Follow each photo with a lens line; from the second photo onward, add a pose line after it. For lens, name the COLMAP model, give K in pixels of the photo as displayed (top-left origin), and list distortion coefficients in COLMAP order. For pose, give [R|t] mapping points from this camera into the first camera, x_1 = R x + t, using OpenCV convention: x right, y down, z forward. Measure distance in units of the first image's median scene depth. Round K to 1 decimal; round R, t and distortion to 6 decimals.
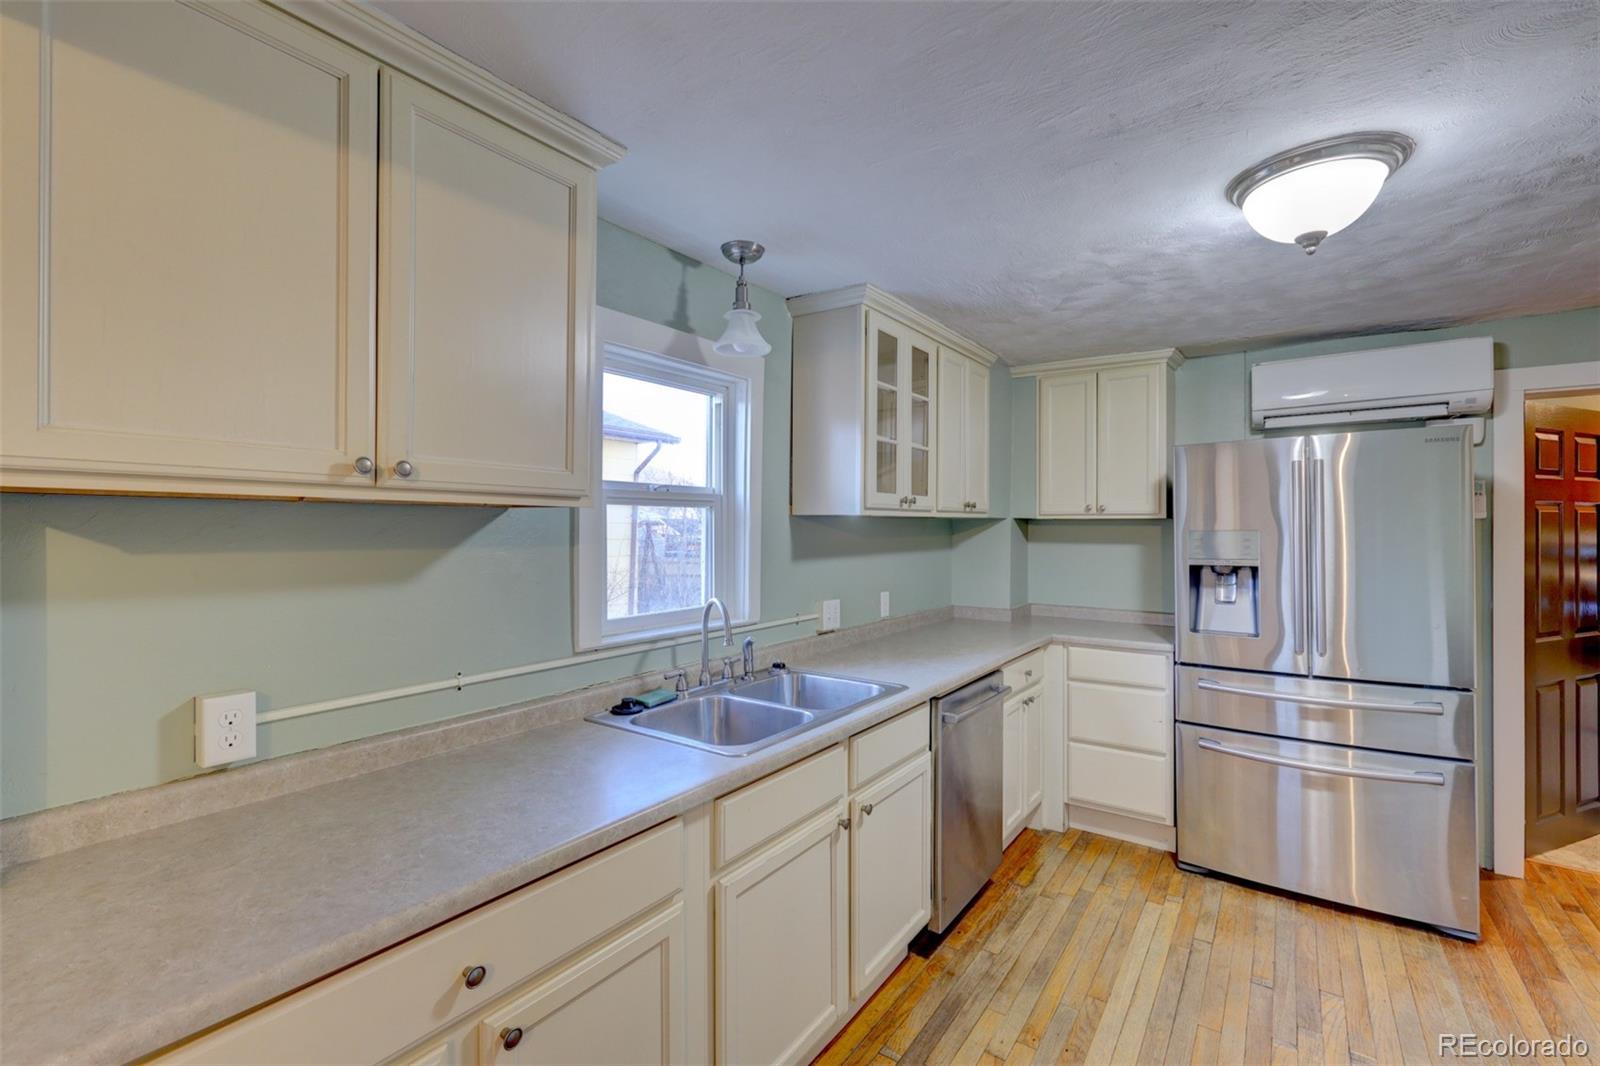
lens RADIAL K [[694.4, 0, 808.2], [0, 694.4, 526.5], [0, 0, 1]] dist [0.003781, 0.002161]
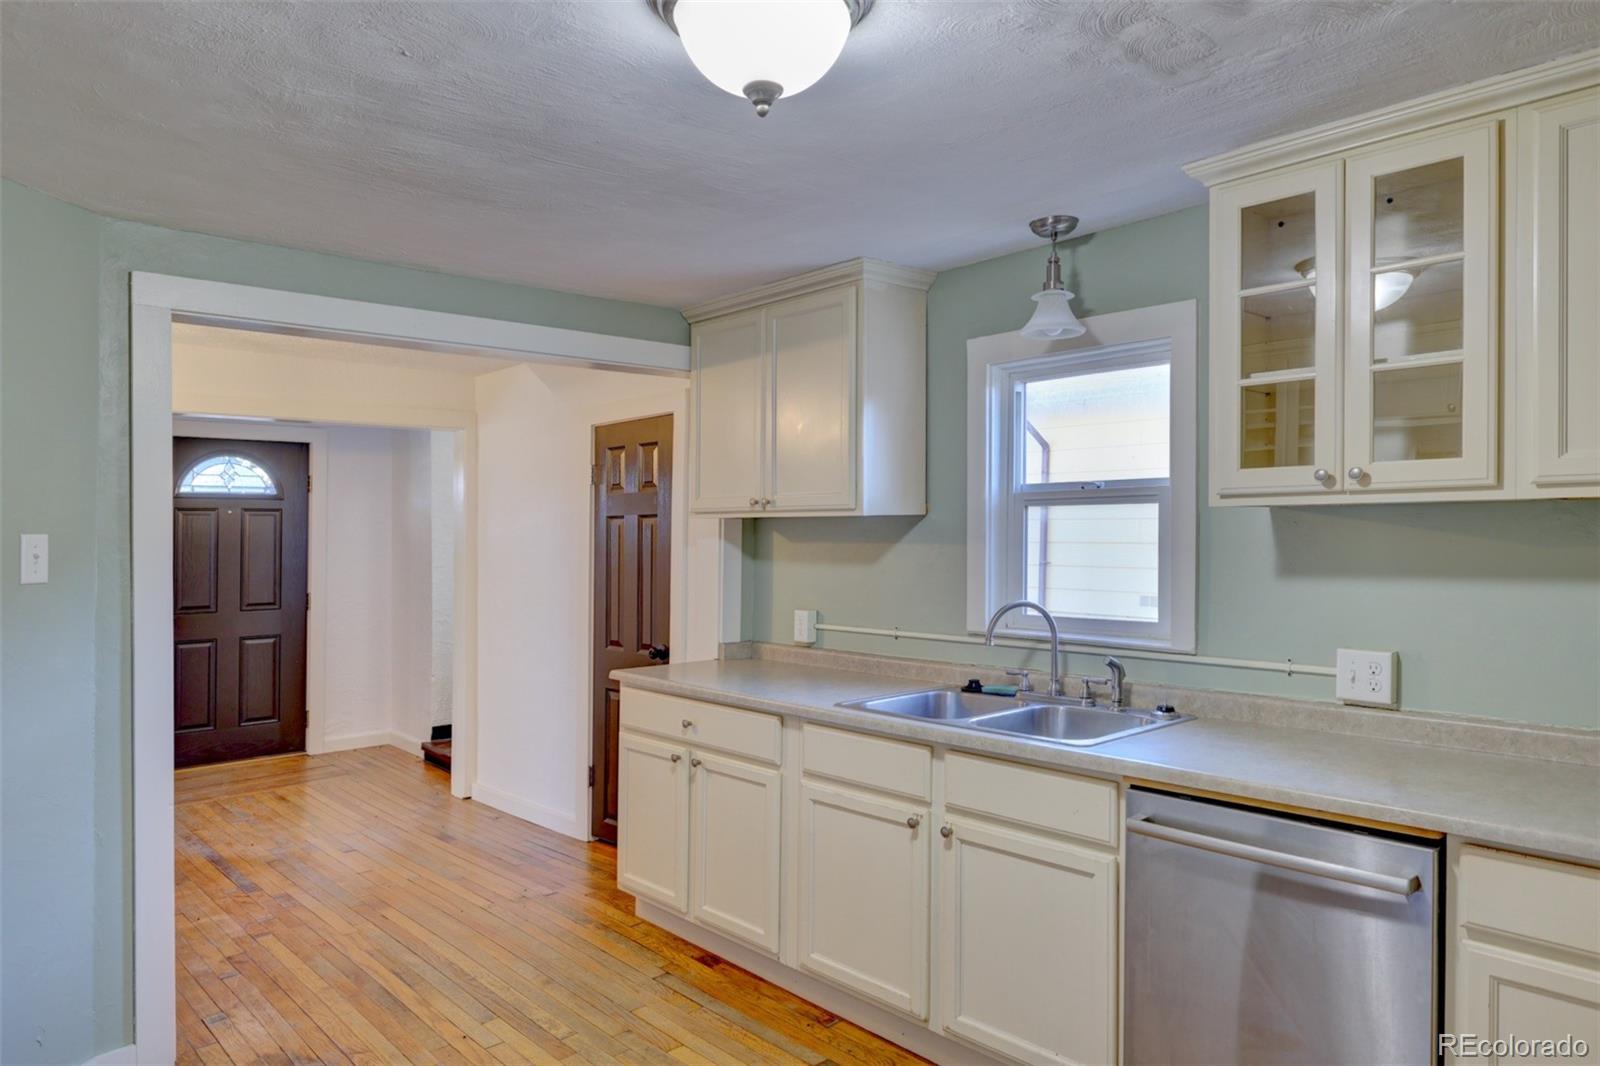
lens RADIAL K [[1035.6, 0, 800.6], [0, 1035.6, 535.3], [0, 0, 1]] dist [-0.003113, -0.000439]
pose [[-0.210277, -0.010687, -0.977583, 1.236857], [-0.002950, 0.999943, -0.010296, 0.026274], [0.977637, 0.000719, -0.210297, 0.915194]]
